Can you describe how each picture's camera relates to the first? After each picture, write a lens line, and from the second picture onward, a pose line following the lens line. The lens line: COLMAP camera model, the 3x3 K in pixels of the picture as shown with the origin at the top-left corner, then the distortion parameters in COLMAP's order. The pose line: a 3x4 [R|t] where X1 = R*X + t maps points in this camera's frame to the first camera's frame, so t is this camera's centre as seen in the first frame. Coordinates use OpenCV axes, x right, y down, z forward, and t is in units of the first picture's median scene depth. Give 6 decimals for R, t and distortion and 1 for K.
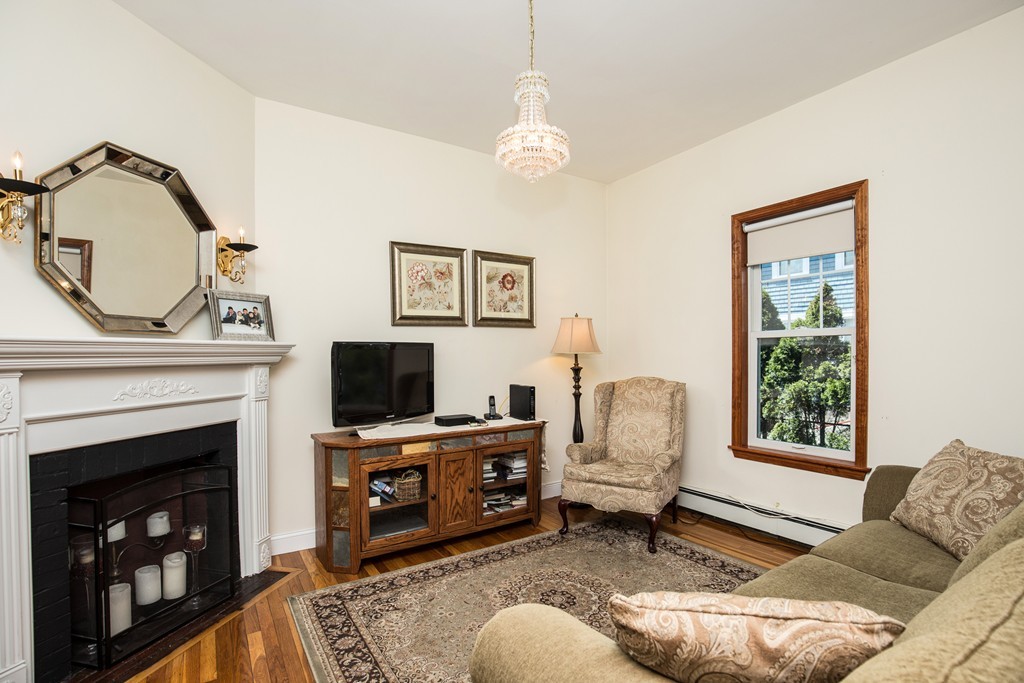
lens RADIAL K [[501.9, 0, 516.4], [0, 501.9, 364.0], [0, 0, 1]] dist [-0.035764, 0.000543]
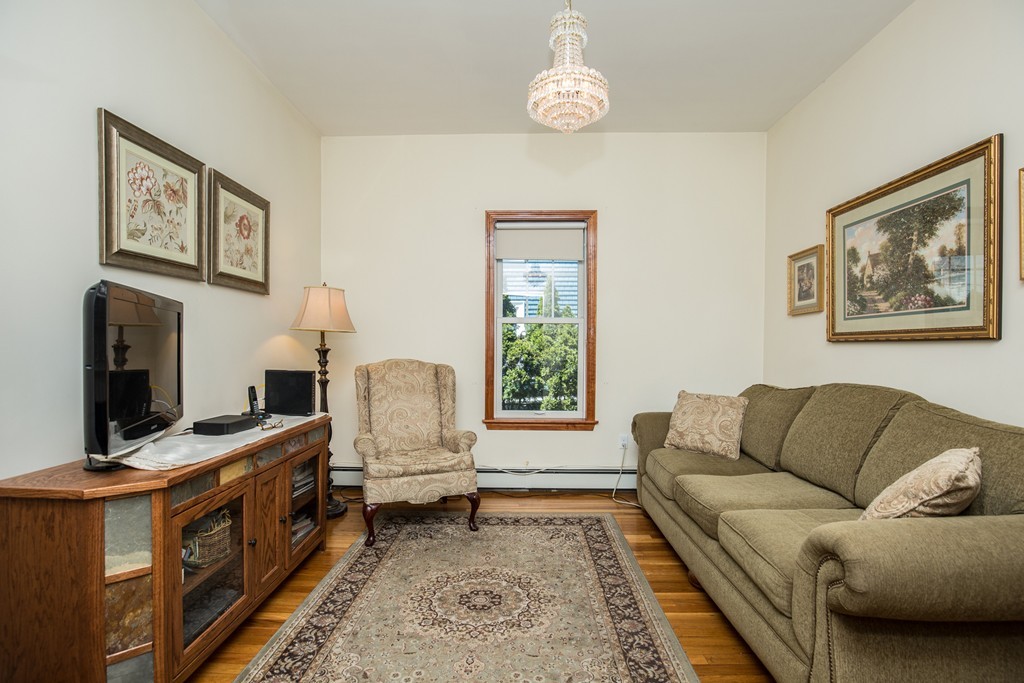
lens RADIAL K [[501.9, 0, 516.4], [0, 501.9, 364.0], [0, 0, 1]] dist [-0.035764, 0.000543]
pose [[0.540146, -0.012070, 0.841485, -0.448872], [0.003858, 0.999922, 0.011866, 0.026744], [-0.841562, -0.003163, 0.540151, 0.330264]]
